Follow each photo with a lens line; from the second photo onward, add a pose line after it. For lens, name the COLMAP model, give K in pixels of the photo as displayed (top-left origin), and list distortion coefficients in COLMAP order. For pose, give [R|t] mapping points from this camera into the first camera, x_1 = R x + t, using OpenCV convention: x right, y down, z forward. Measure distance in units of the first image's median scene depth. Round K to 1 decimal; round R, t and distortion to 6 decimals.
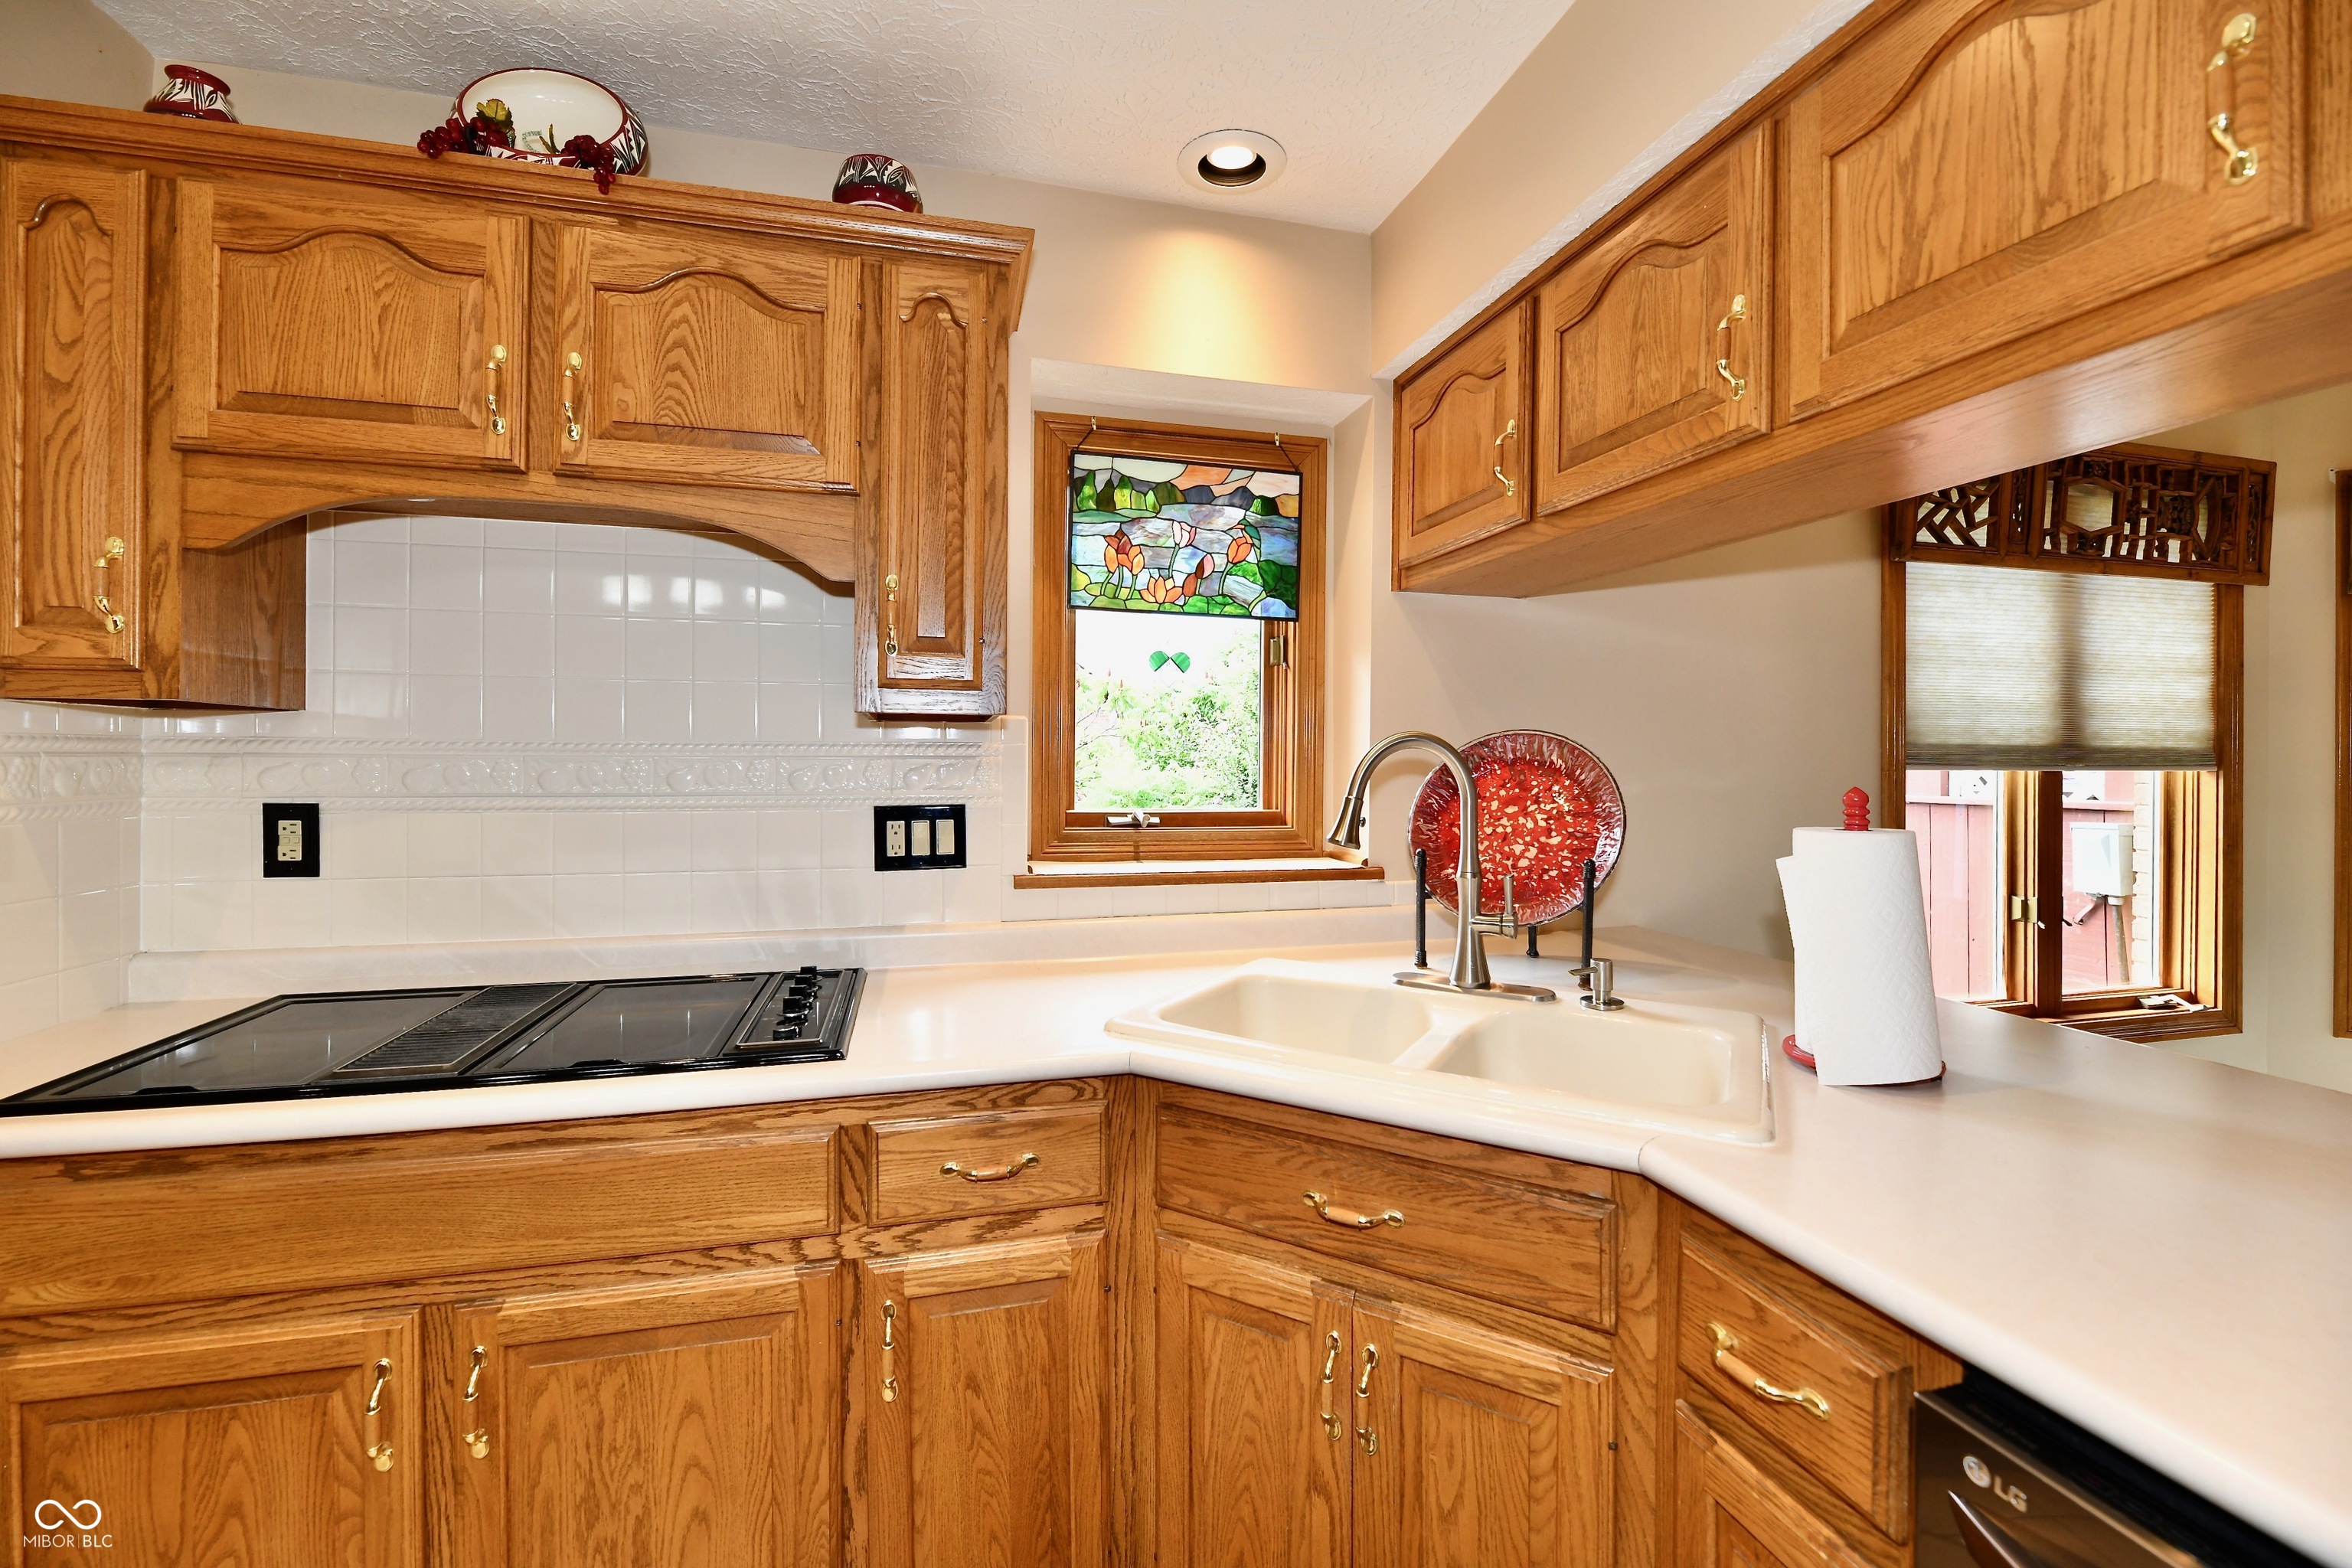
lens RADIAL K [[965.2, 0, 1166.1], [0, 965.2, 764.1], [0, 0, 1]] dist [-0.000970, -0.003108]
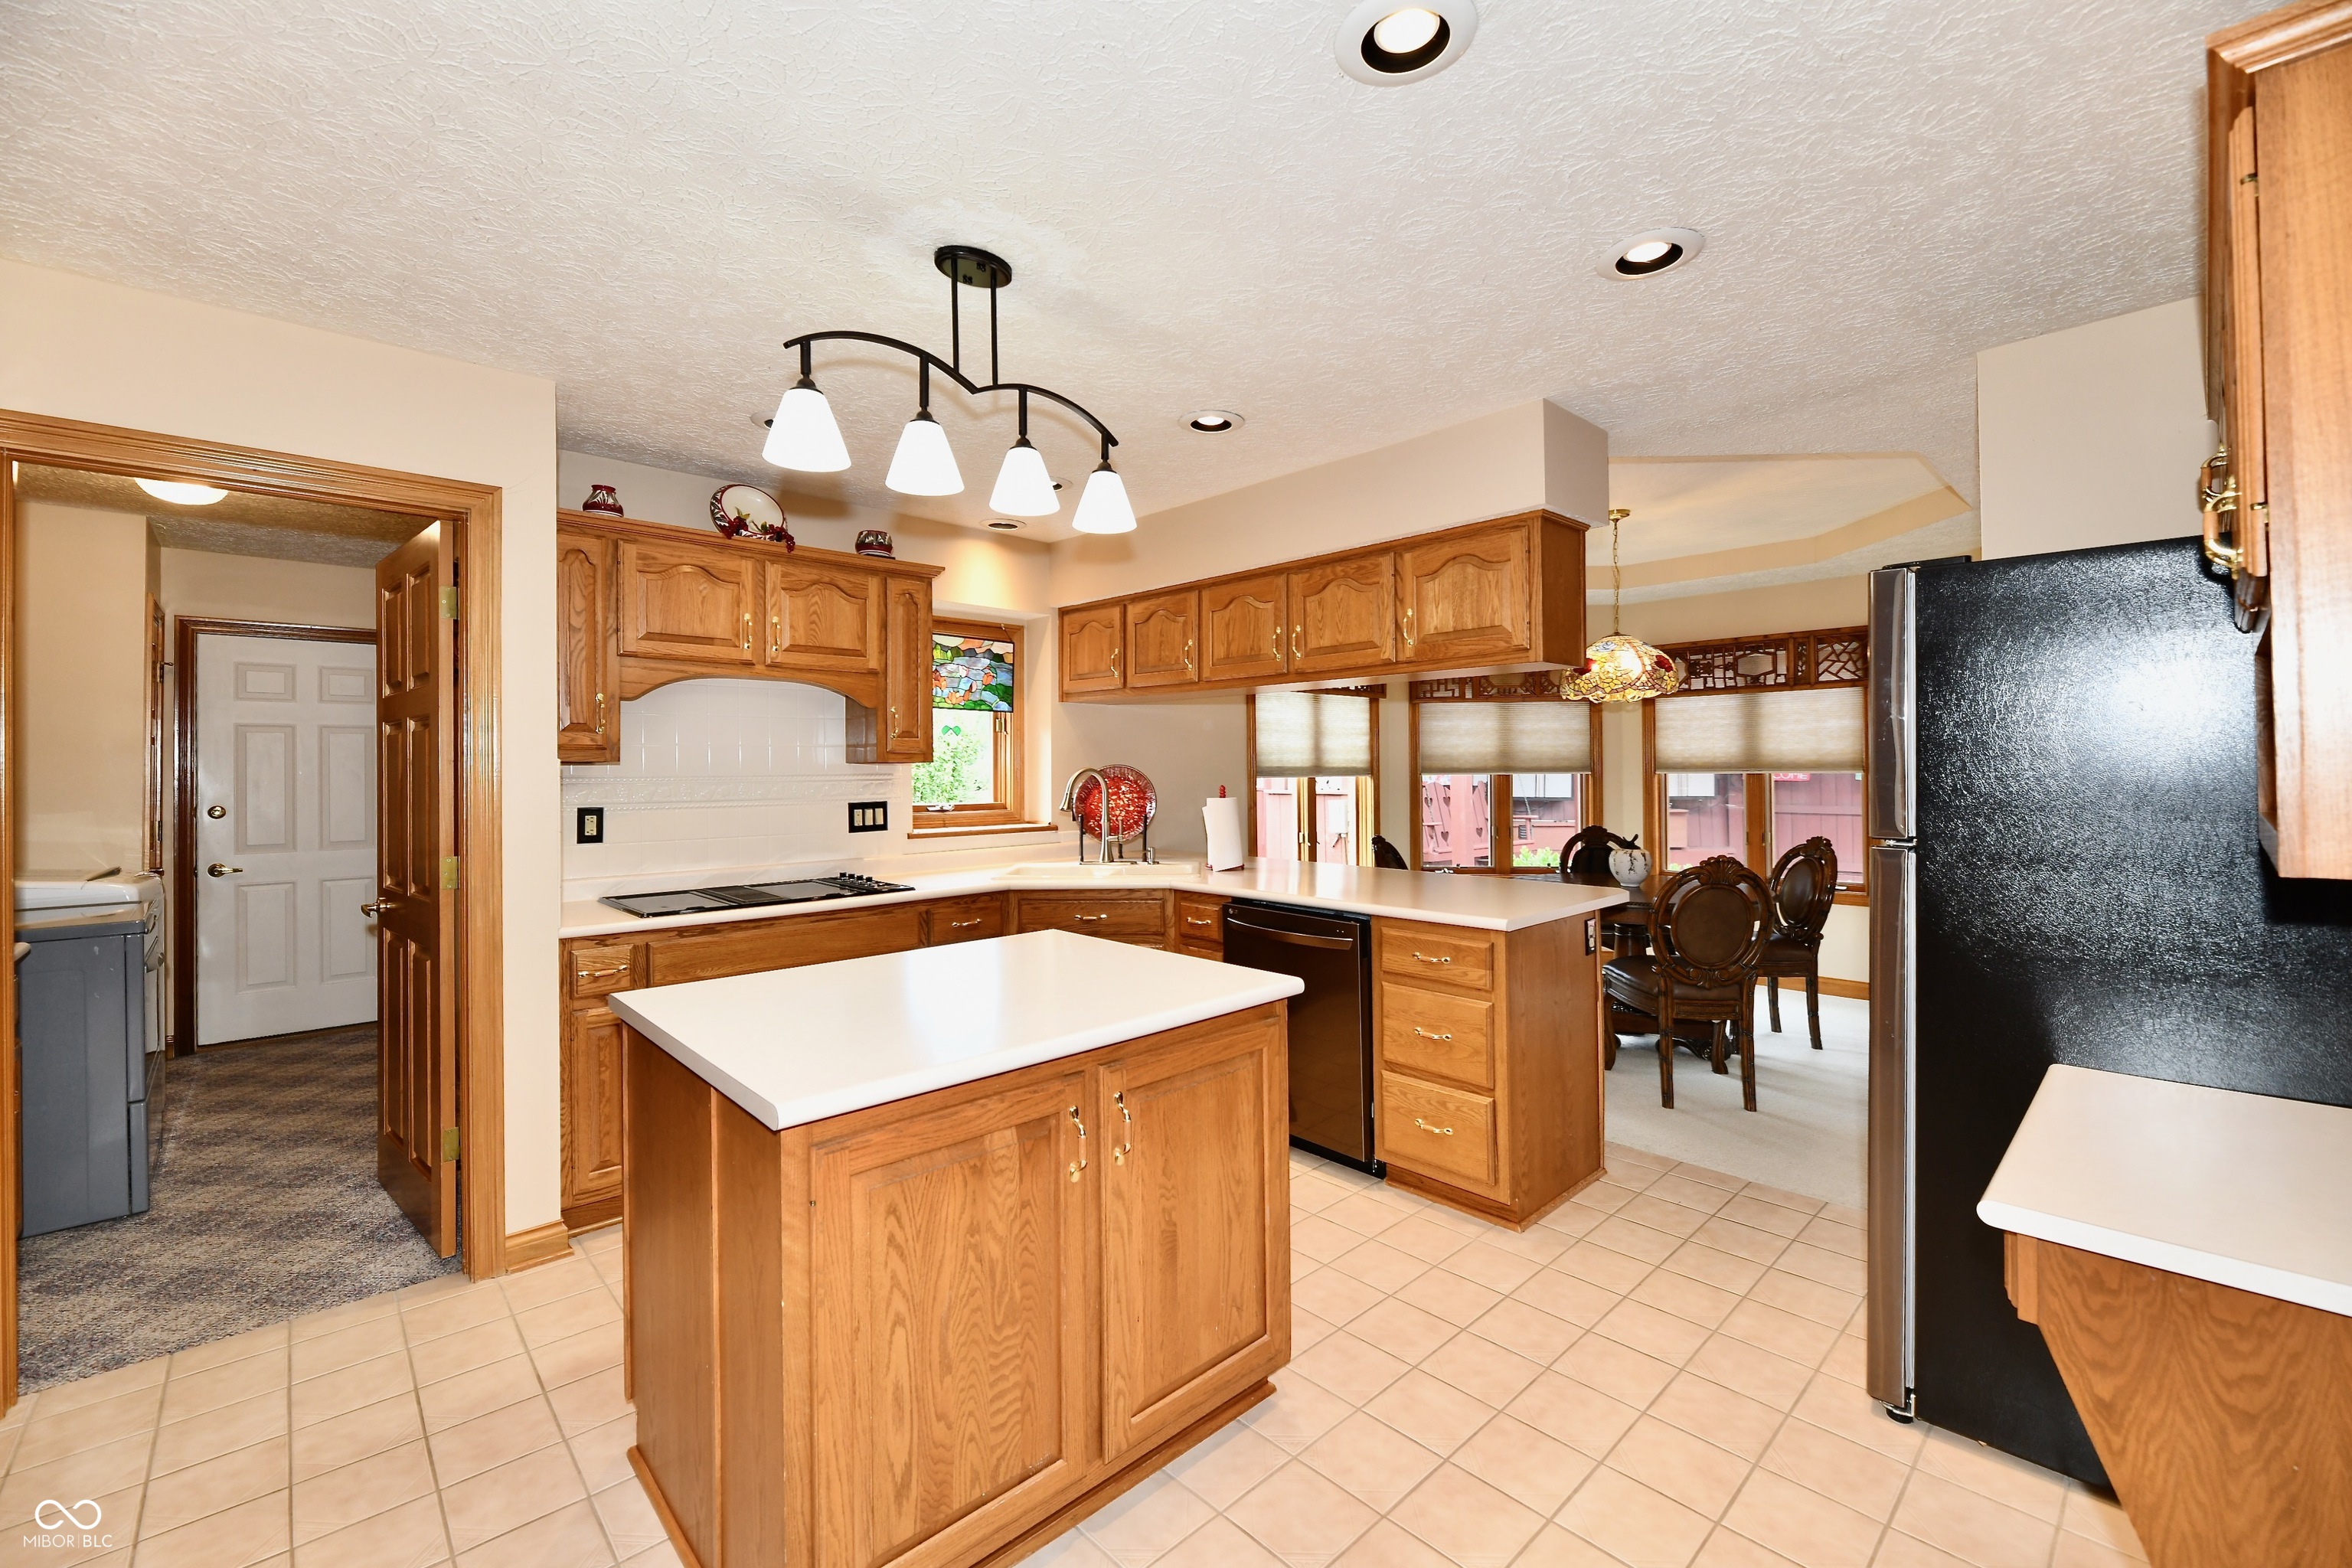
lens RADIAL K [[965.2, 0, 1165.5], [0, 965.2, 765.7], [0, 0, 1]] dist [-0.000970, -0.003108]
pose [[0.878225, -0.009024, 0.478163, -0.710884], [0.013351, 0.999895, -0.005650, -0.018318], [-0.478062, 0.011346, 0.878253, -1.240892]]
